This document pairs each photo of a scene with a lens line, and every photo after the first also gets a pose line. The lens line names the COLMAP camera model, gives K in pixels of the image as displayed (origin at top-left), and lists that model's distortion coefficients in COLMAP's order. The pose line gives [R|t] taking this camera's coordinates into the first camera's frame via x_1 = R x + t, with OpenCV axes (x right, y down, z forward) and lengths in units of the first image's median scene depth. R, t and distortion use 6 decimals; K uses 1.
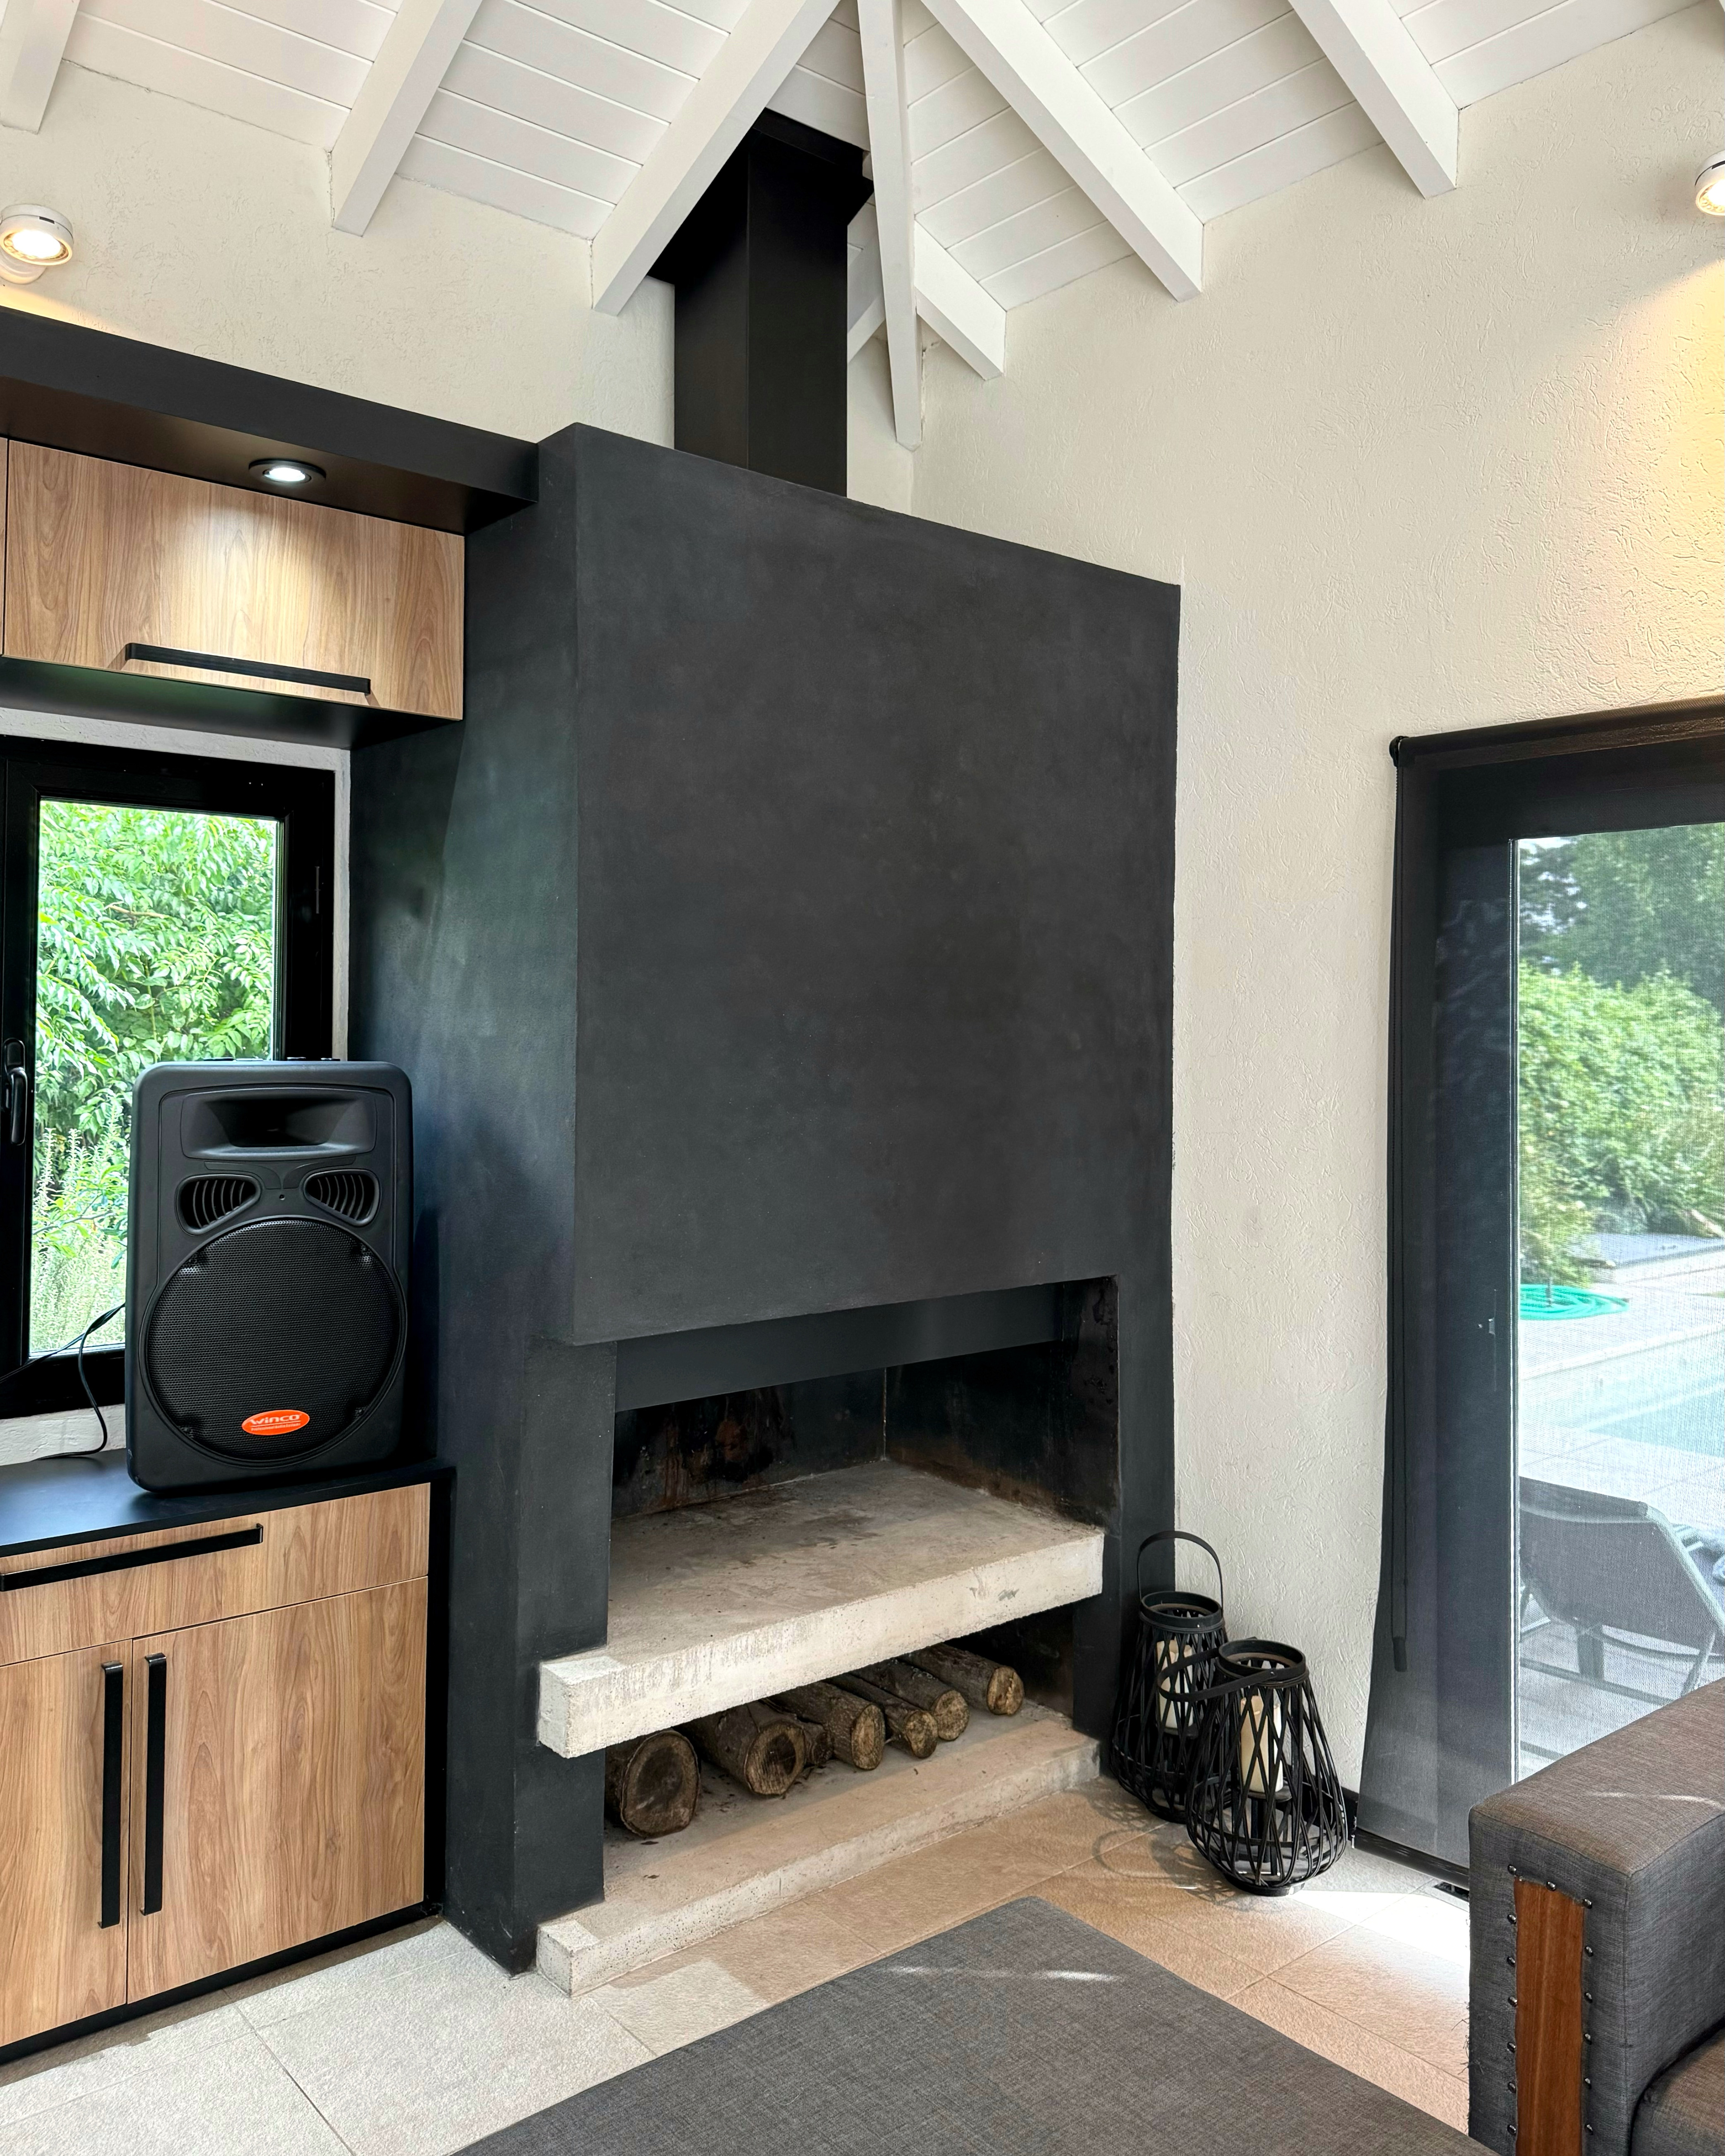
lens RADIAL K [[1739.5, 0, 903.8], [0, 1739.5, 1047.6], [0, 0, 1]] dist [0.038527, -0.074728]
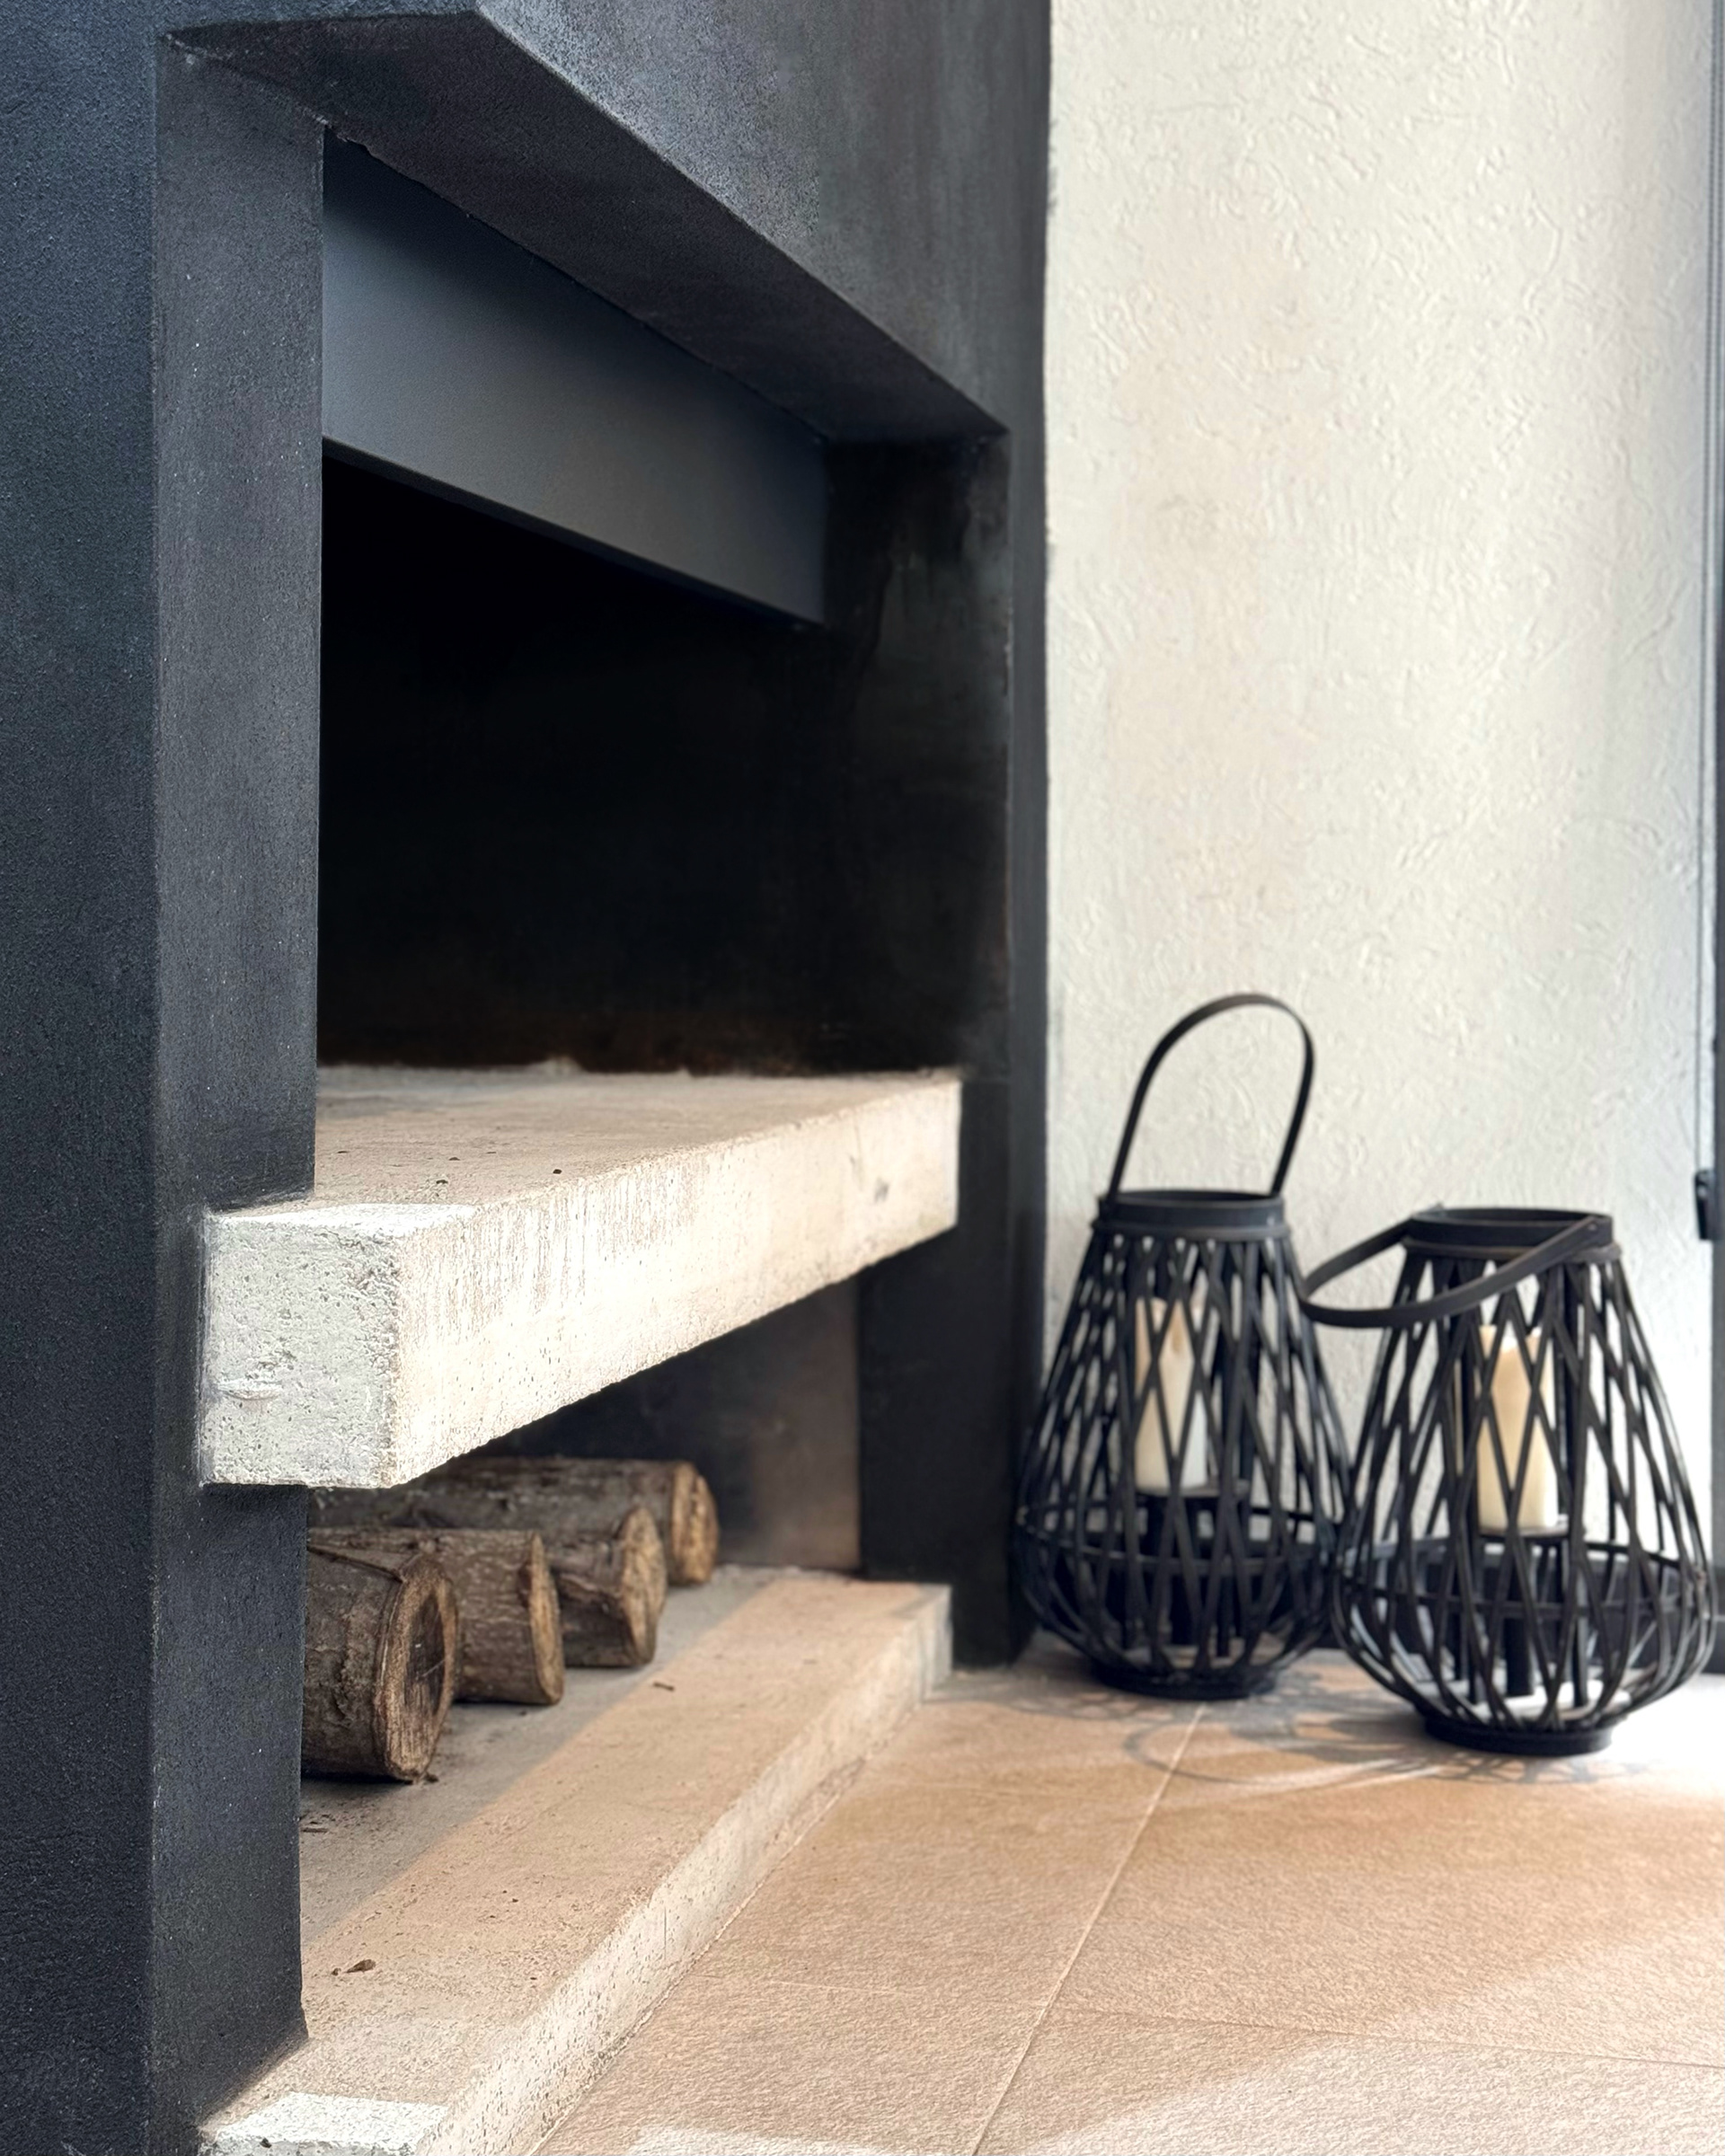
lens RADIAL K [[3180.9, 0, 858.4], [0, 3180.9, 1069.2], [0, 0, 1]] dist [0.002741, 0.000000]
pose [[0.833050, -0.048116, 0.551101, -0.338983], [0.022717, 0.998345, 0.052825, 0.253316], [-0.552731, -0.031486, 0.832765, 0.422751]]
